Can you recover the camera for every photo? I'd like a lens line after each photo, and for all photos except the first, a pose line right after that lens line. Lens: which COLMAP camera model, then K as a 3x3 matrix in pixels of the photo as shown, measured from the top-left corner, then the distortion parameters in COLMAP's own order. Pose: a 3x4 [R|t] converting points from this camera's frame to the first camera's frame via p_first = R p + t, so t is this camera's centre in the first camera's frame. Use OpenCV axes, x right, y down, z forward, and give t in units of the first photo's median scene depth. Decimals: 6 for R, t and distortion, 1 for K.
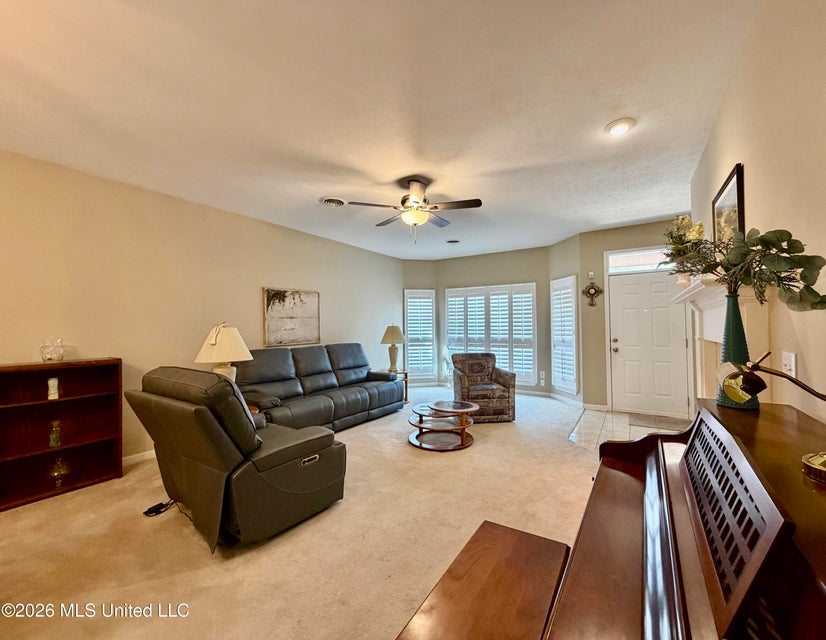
lens RADIAL K [[345.5, 0, 413.0], [0, 345.5, 320.0], [0, 0, 1]] dist [-0.000363, -0.000188]
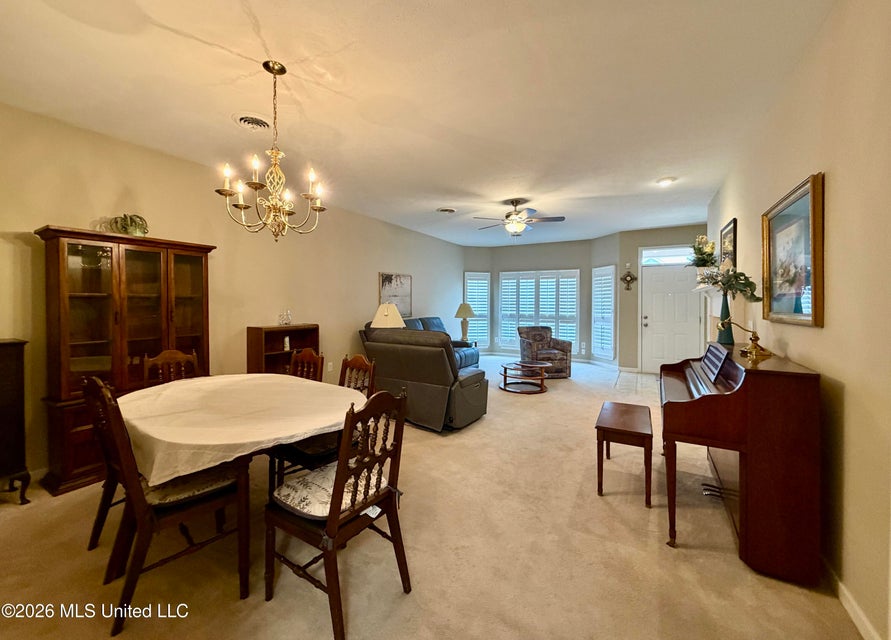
lens RADIAL K [[360.6, 0, 431.9], [0, 360.6, 305.7], [0, 0, 1]] dist [-0.000174, 0.000030]
pose [[0.999258, 0.013963, 0.035894, -0.255530], [-0.014891, 0.999558, 0.025729, -0.006954], [-0.035519, -0.026244, 0.999024, -0.306729]]
